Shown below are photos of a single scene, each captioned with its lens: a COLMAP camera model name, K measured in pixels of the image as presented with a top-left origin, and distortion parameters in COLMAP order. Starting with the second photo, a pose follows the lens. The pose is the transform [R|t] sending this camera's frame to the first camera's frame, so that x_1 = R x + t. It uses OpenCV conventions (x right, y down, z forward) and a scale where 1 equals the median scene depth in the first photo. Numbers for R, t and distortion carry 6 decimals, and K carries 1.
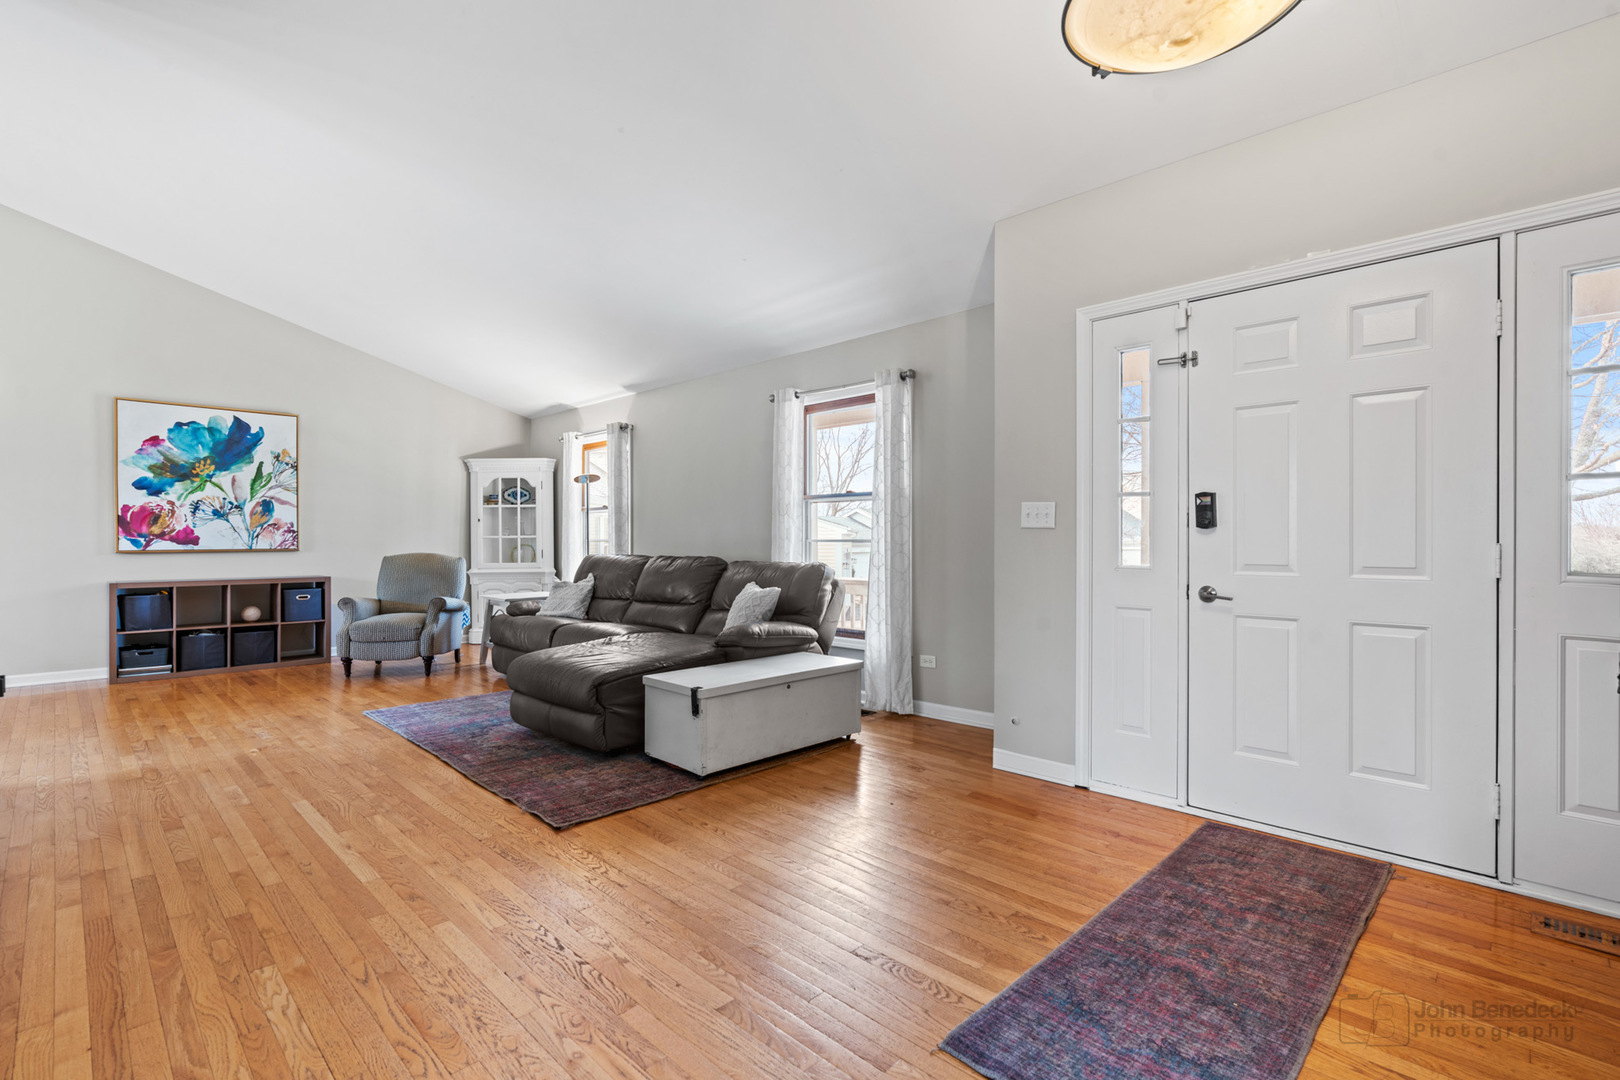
lens RADIAL K [[741.3, 0, 816.2], [0, 741.3, 542.9], [0, 0, 1]] dist [-0.012002, 0.007123]
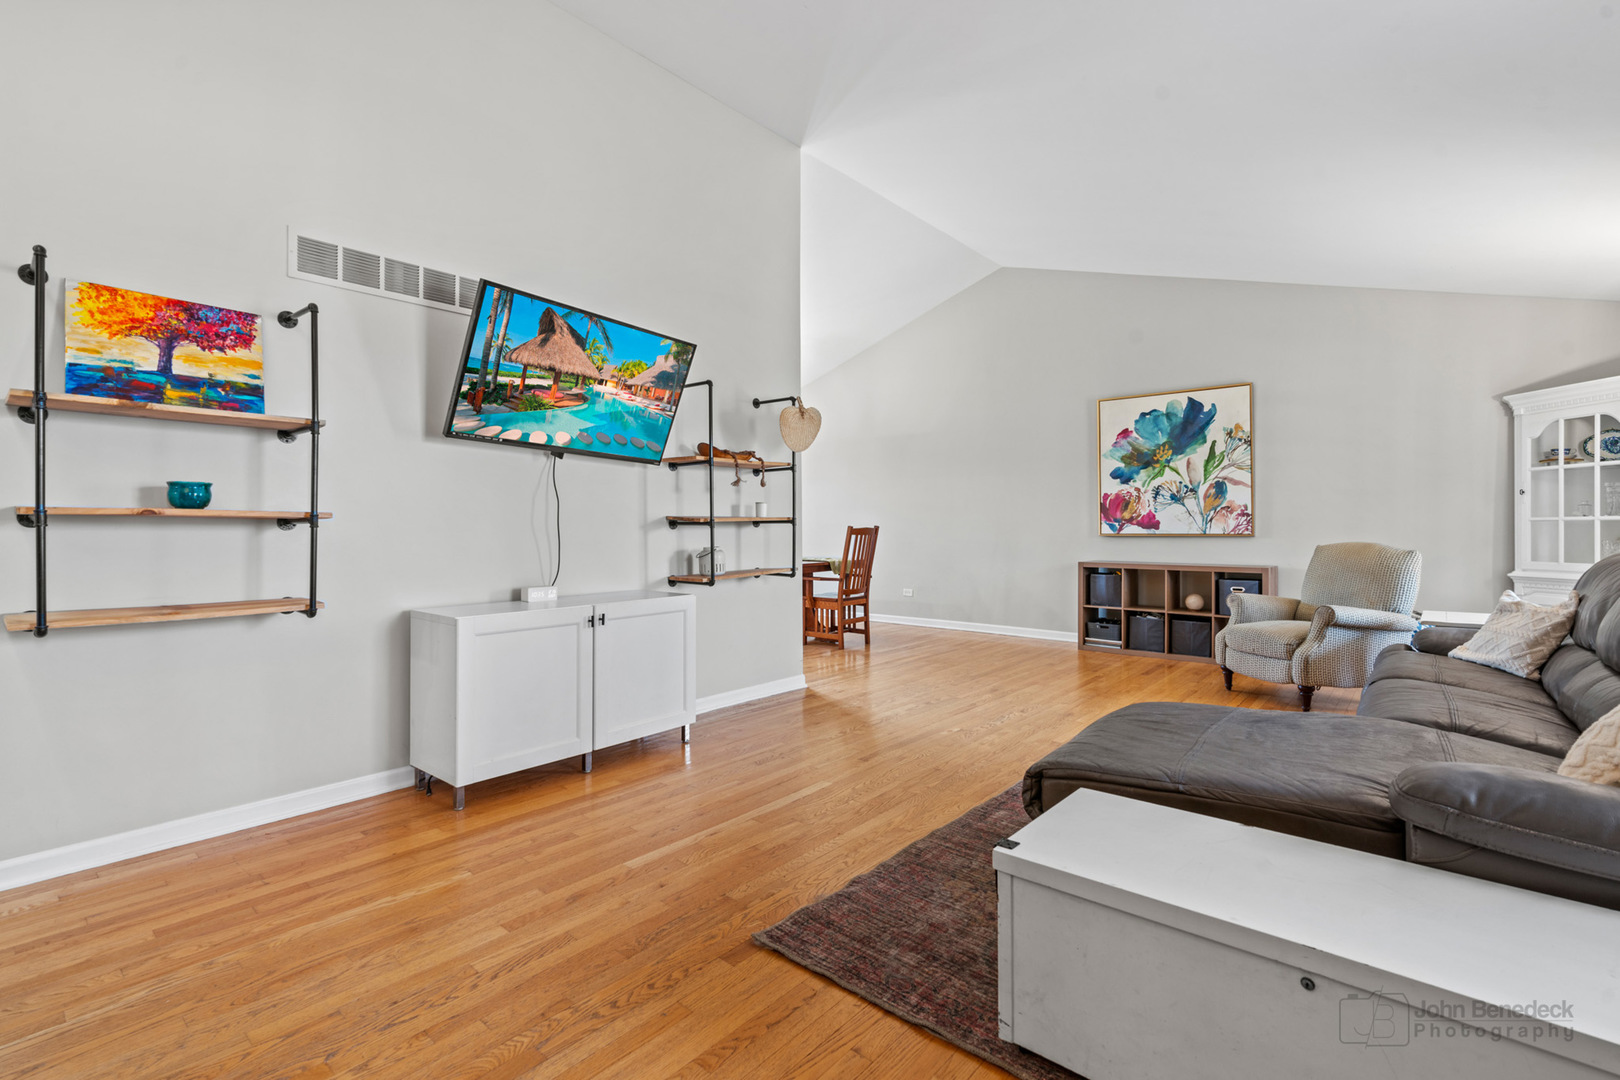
lens RADIAL K [[741.3, 0, 812.7], [0, 741.3, 526.7], [0, 0, 1]] dist [-0.012002, 0.007123]
pose [[0.060356, 0.002554, -0.998174, 0.160673], [-0.001590, 0.999996, 0.002463, -0.002634], [0.998176, 0.001438, 0.060360, 0.462095]]
